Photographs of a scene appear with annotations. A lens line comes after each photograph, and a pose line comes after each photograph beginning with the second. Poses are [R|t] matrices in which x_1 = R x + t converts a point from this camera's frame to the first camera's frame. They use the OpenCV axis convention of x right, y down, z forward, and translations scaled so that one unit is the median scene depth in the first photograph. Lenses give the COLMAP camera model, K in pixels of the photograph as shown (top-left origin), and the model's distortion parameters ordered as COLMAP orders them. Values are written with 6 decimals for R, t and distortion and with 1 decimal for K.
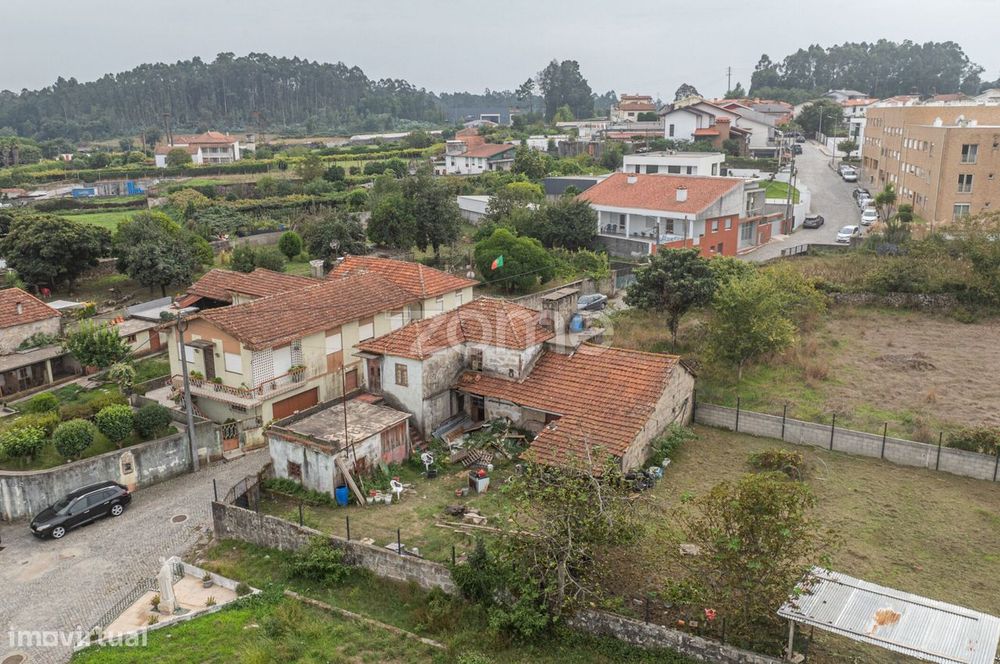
lens RADIAL K [[829.3, 0, 501.8], [0, 829.3, 329.8], [0, 0, 1]] dist [-0.019100, -0.007762]
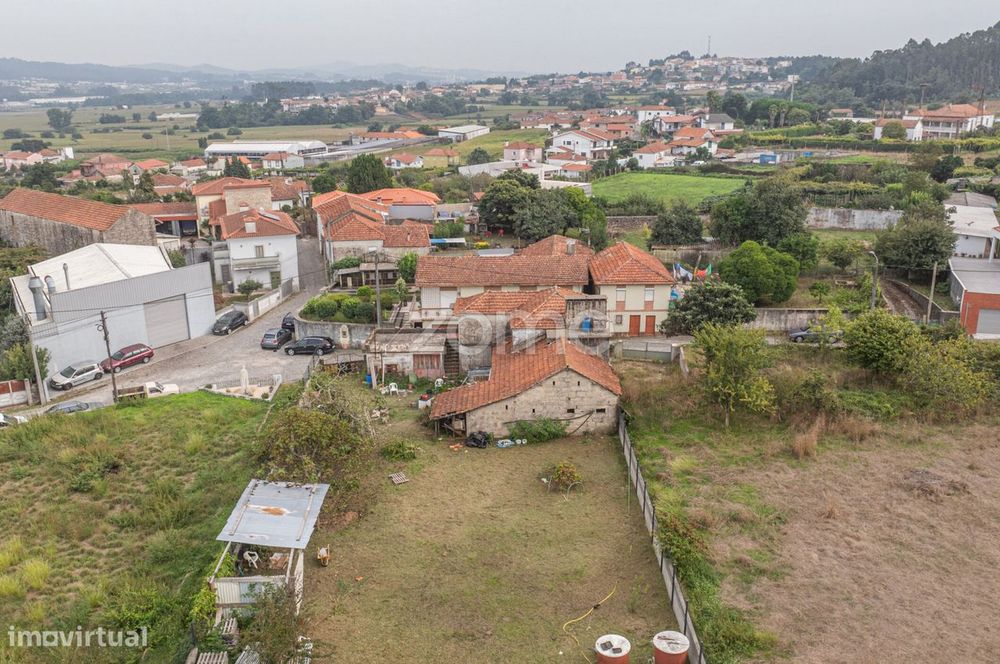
lens RADIAL K [[829.3, 0, 501.2], [0, 829.3, 331.2], [0, 0, 1]] dist [-0.019100, -0.007762]
pose [[0.543584, 0.250801, -0.801008, 0.794609], [-0.206742, 0.964920, 0.161823, -0.134062], [0.813495, 0.077637, 0.576367, 0.184673]]
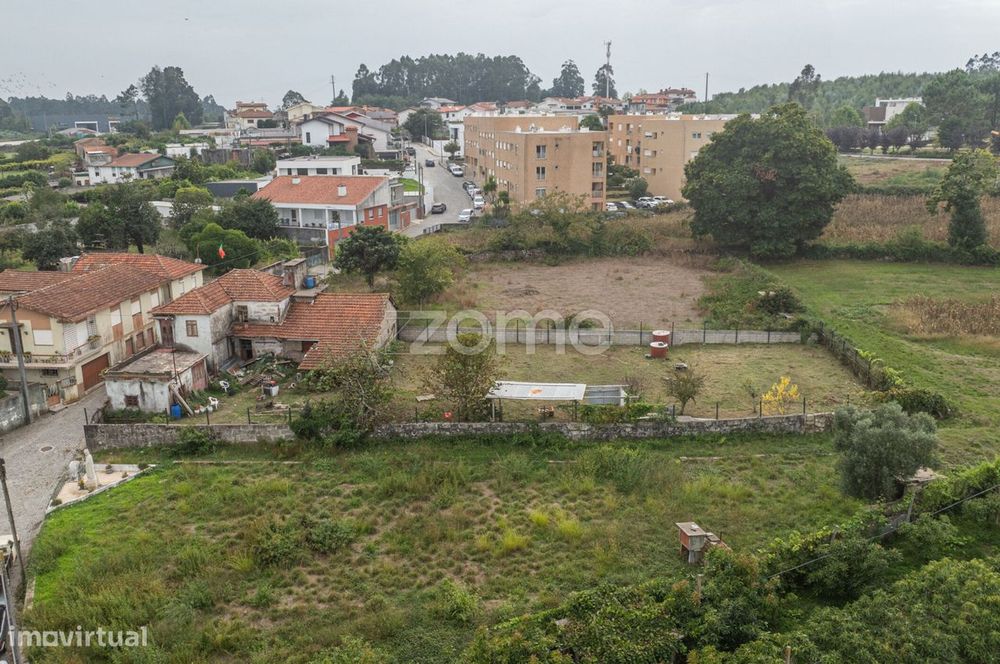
lens RADIAL K [[829.3, 0, 501.5], [0, 829.3, 331.6], [0, 0, 1]] dist [-0.019100, -0.007762]
pose [[0.893998, -0.115884, 0.432825, -0.191814], [0.116437, 0.992875, 0.025331, 0.063522], [-0.432677, 0.027751, 0.901122, -0.323078]]
